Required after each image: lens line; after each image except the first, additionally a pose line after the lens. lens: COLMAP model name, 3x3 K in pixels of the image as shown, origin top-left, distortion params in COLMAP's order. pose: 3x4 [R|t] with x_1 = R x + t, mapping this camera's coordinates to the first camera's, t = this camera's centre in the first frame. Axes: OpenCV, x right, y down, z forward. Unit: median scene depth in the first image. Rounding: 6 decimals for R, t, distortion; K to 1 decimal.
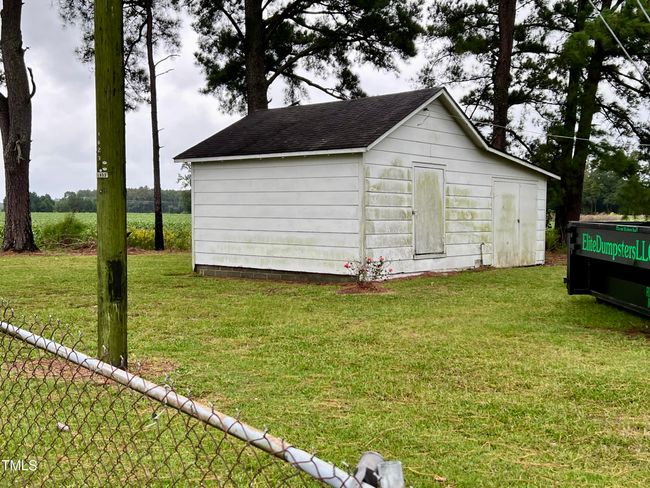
lens RADIAL K [[775.6, 0, 325.0], [0, 775.6, 244.3], [0, 0, 1]] dist [0.003463, 0.000000]
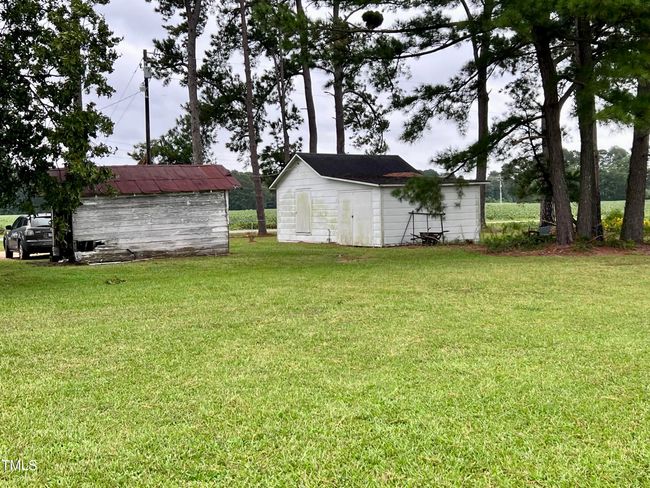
lens RADIAL K [[827.0, 0, 324.8], [0, 827.0, 243.7], [0, 0, 1]] dist [0.007331, 0.000000]
pose [[-0.306161, 0.053175, -0.950494, 1.996598], [-0.002749, 0.998385, 0.056740, -0.075575], [0.951976, 0.019985, -0.305520, 1.566133]]
